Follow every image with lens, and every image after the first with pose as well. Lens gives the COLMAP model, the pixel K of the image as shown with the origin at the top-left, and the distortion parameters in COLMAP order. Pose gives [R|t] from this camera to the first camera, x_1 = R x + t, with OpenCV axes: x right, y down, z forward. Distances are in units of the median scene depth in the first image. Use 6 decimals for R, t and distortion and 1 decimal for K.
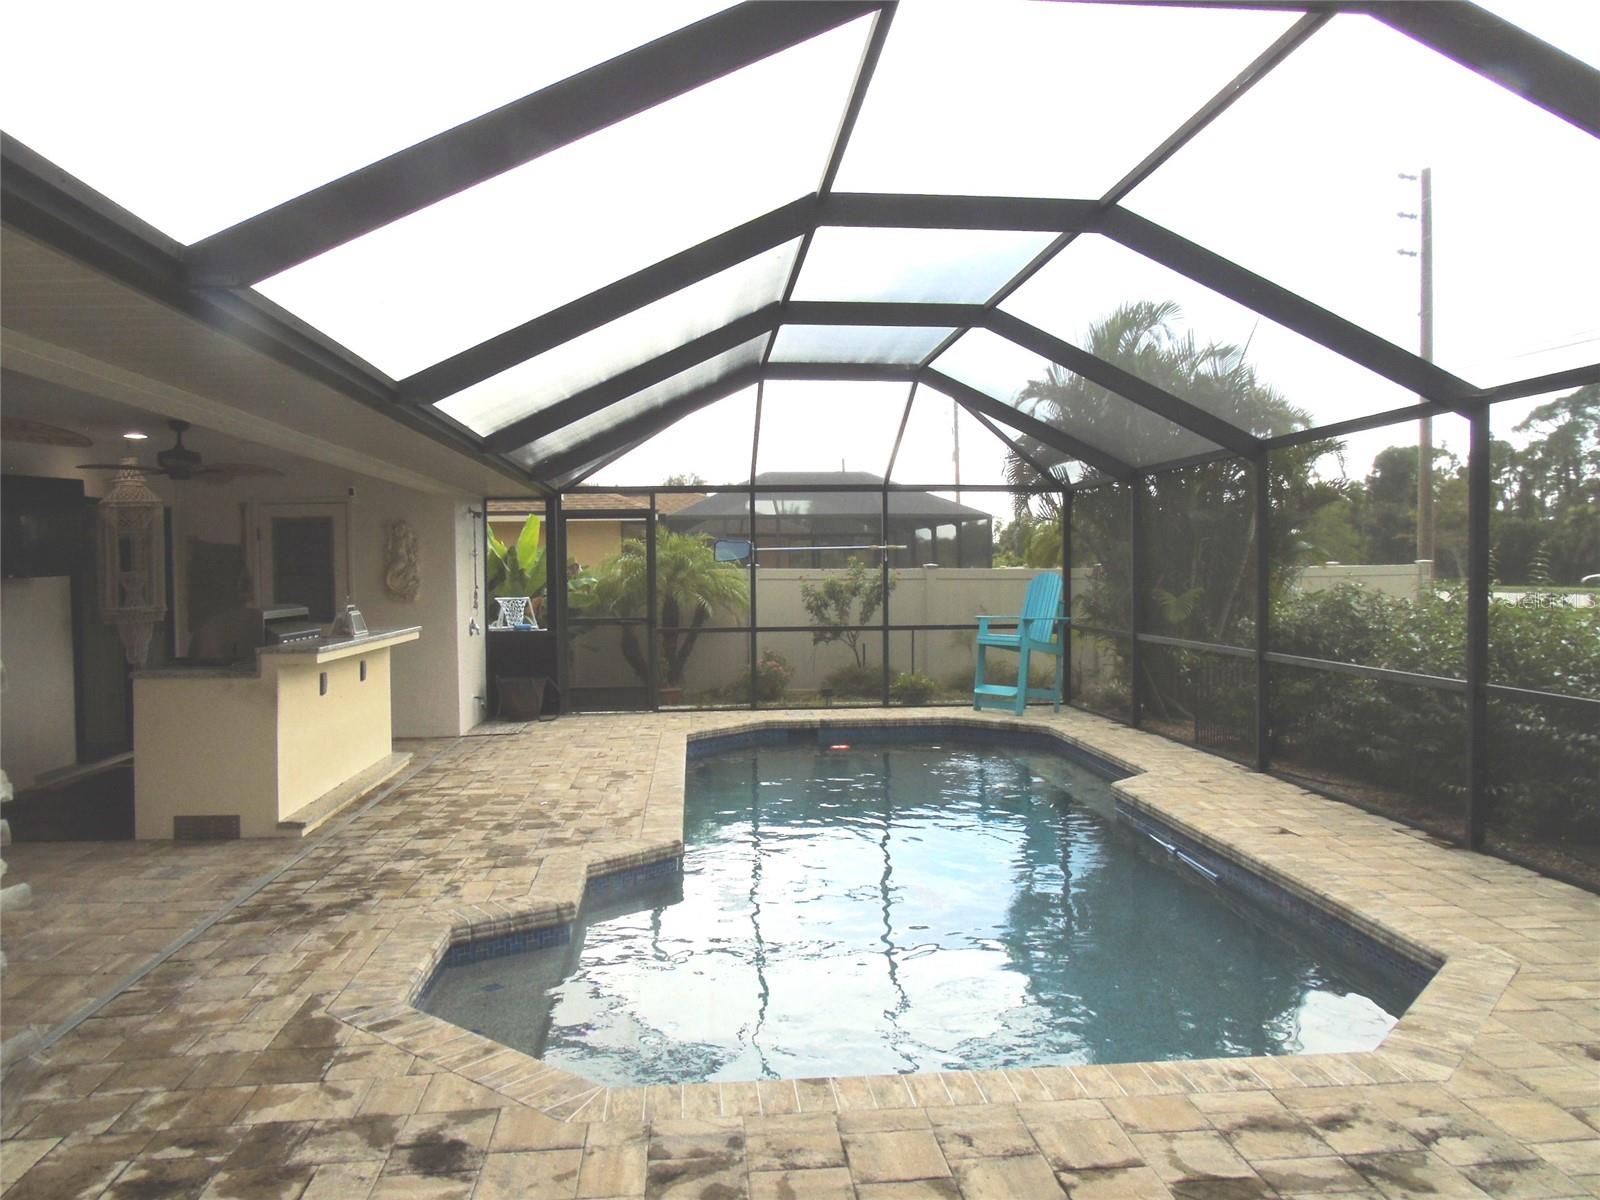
lens RADIAL K [[1204.7, 0, 800.5], [0, 1204.7, 603.8], [0, 0, 1]] dist [-0.024272, 0.016218]
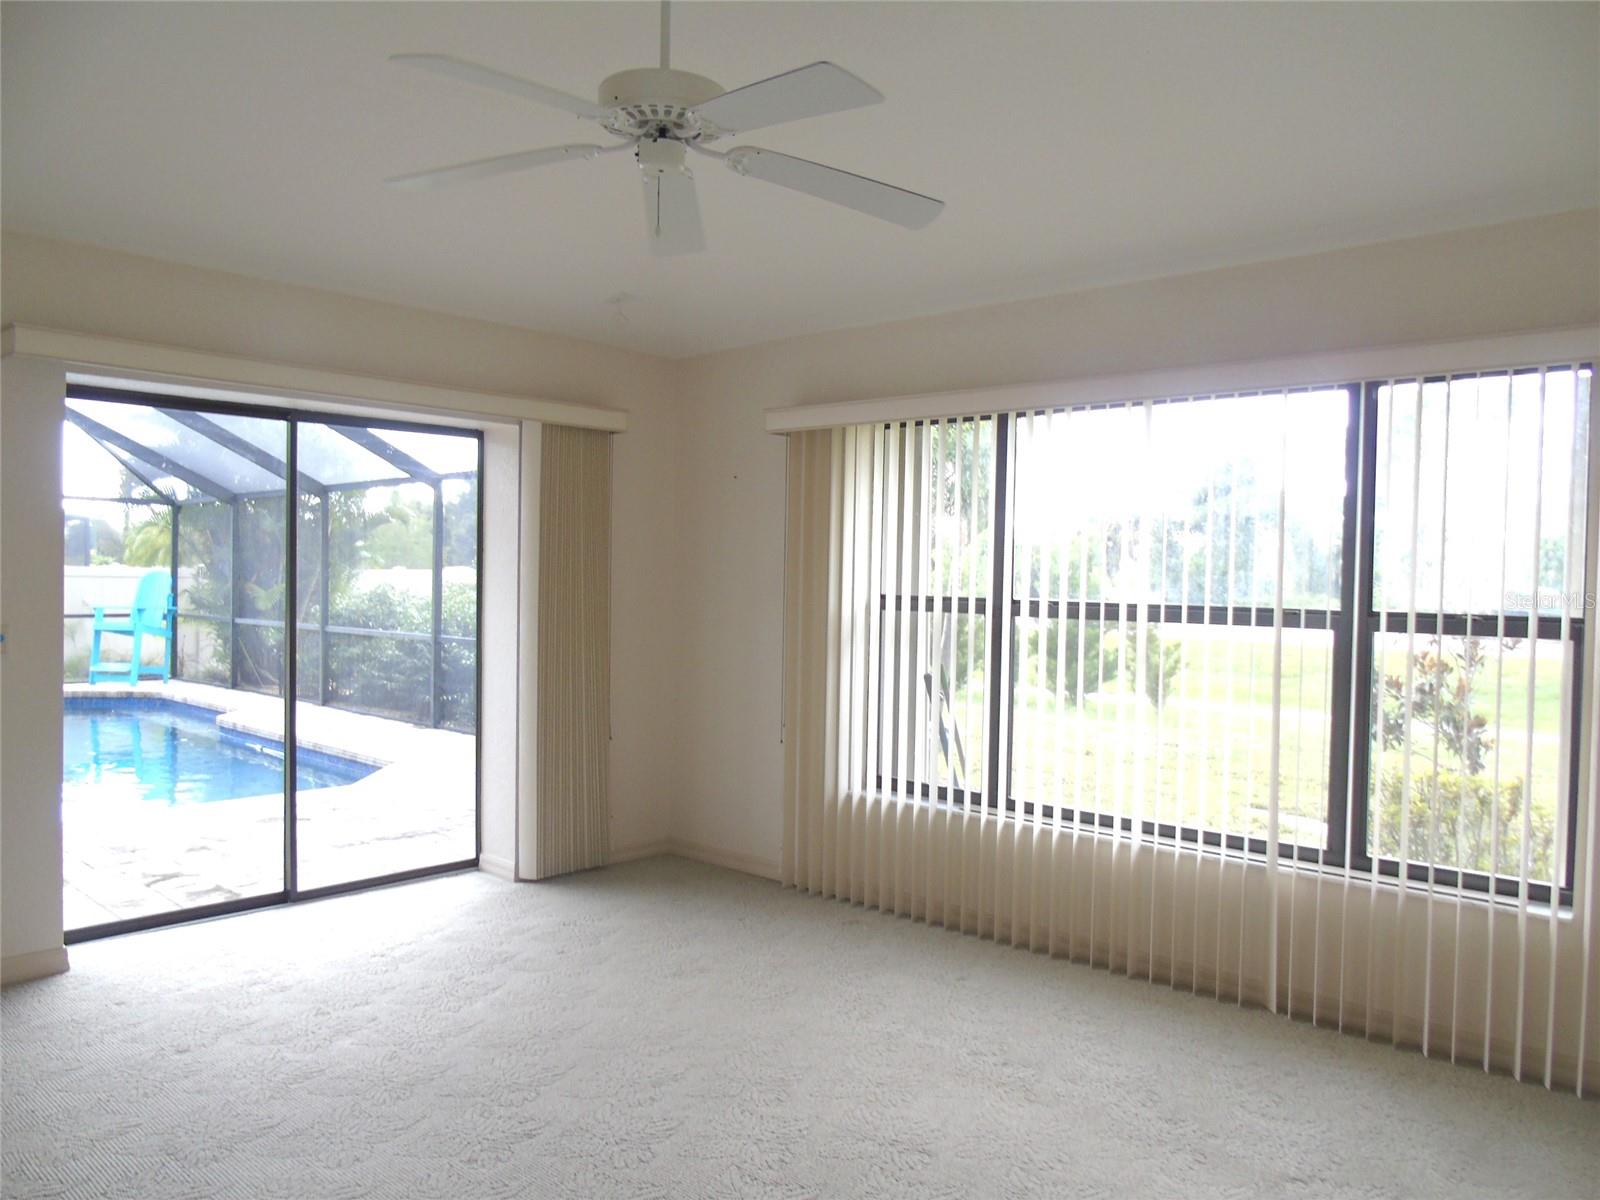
lens RADIAL K [[1202.8, 0, 799.1], [0, 1202.8, 596.2], [0, 0, 1]] dist [-0.009438, -0.000016]
pose [[0.755082, 0.003196, 0.655623, -0.118271], [0.002263, 0.999969, -0.007482, 0.011880], [-0.655627, 0.007133, 0.755051, -0.409478]]
